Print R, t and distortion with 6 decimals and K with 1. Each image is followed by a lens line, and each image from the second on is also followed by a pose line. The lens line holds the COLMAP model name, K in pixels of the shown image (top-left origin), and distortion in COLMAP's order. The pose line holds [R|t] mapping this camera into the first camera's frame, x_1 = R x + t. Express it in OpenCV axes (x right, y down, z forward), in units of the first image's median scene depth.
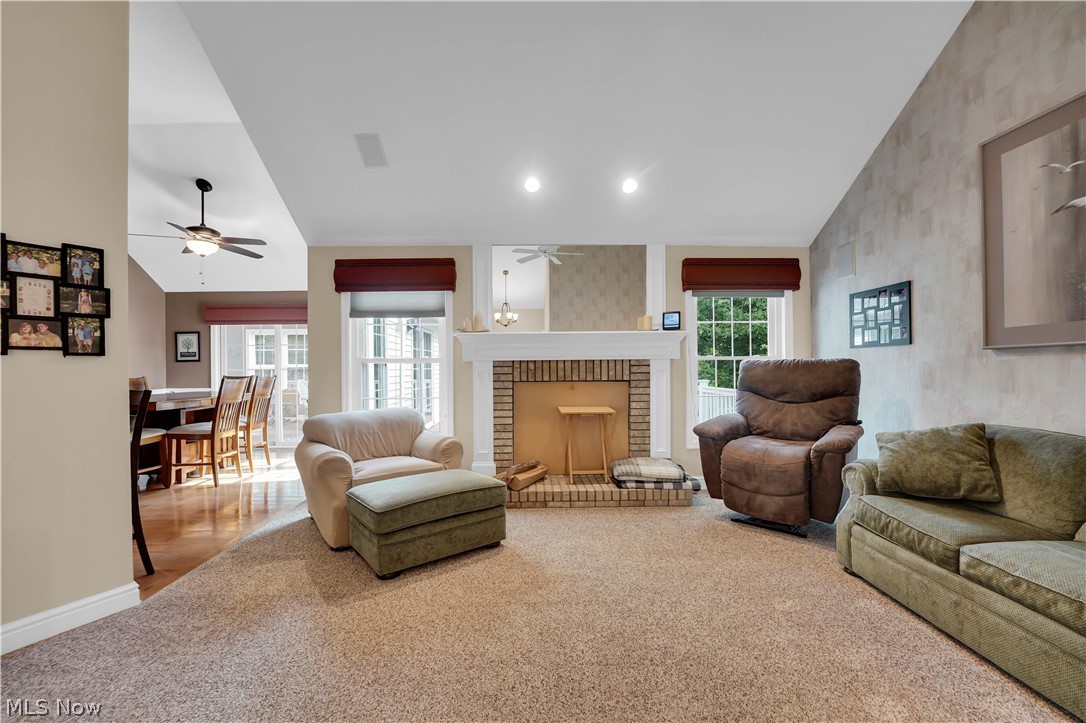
lens RADIAL K [[441.2, 0, 539.1], [0, 441.2, 369.7], [0, 0, 1]] dist [-0.026354, 0.002077]
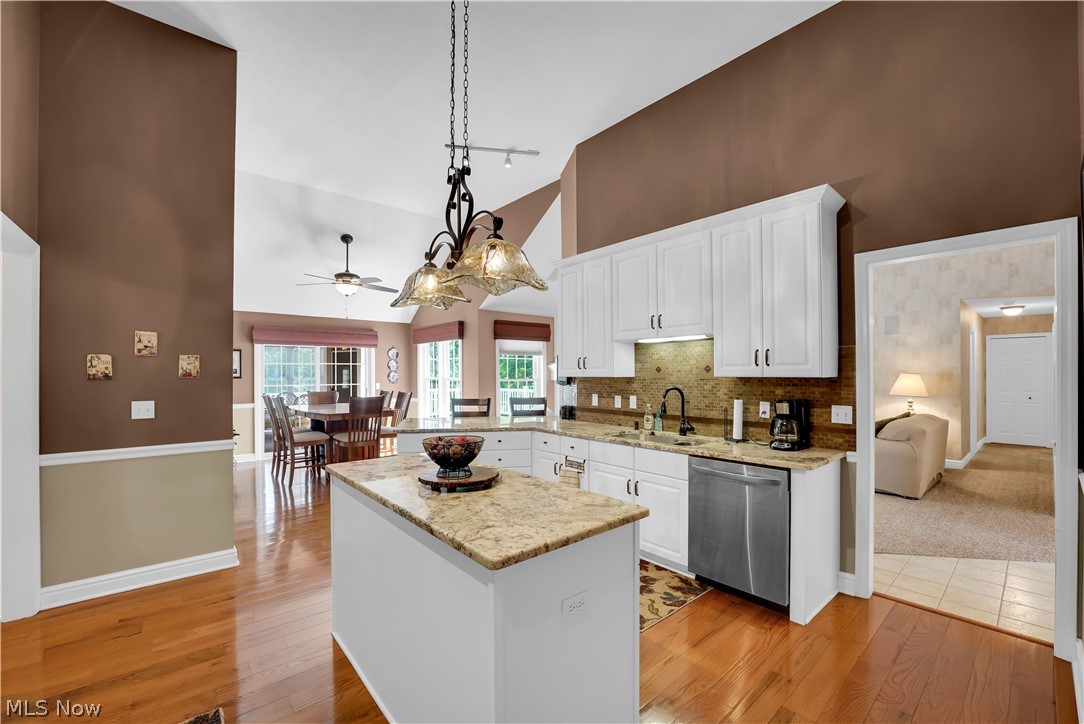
lens RADIAL K [[440.4, 0, 533.6], [0, 440.4, 372.5], [0, 0, 1]] dist [-0.026354, 0.002077]
pose [[0.782451, 0.006849, 0.622674, -1.499829], [0.002129, 0.999904, -0.013674, -0.028299], [-0.622708, 0.012025, 0.782362, -0.432547]]
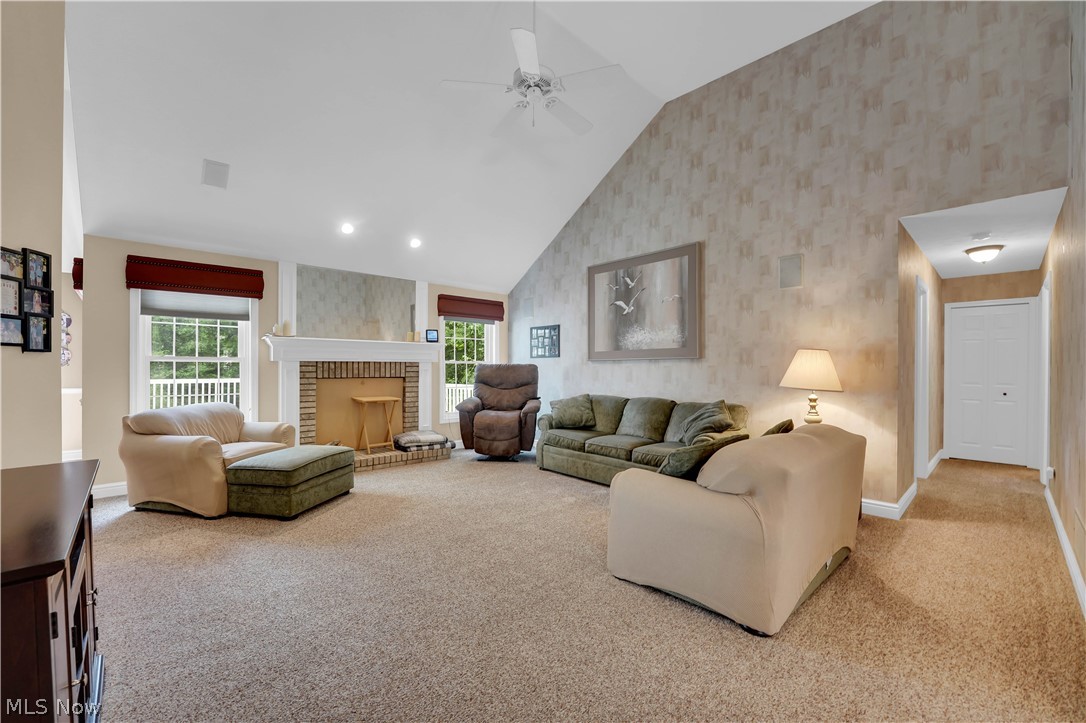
lens RADIAL K [[441.2, 0, 535.7], [0, 441.2, 369.6], [0, 0, 1]] dist [-0.026354, 0.002077]
pose [[0.750719, 0.007109, 0.660584, -0.447145], [-0.004980, 0.999975, -0.005102, 0.006477], [-0.660603, 0.000541, 0.750735, -0.352581]]
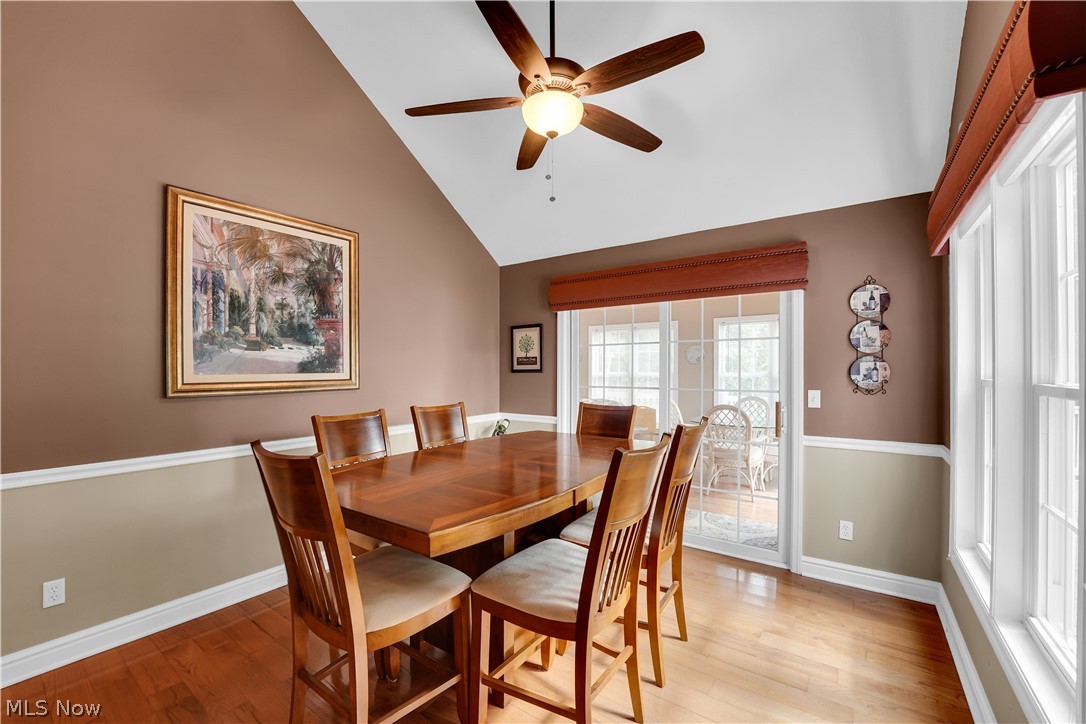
lens RADIAL K [[441.2, 0, 544.5], [0, 441.2, 367.7], [0, 0, 1]] dist [-0.026354, 0.002077]
pose [[0.797677, 0.006163, -0.603053, -0.683307], [-0.009888, 0.999947, -0.002860, -0.039817], [0.603004, 0.008245, 0.797696, 0.857904]]
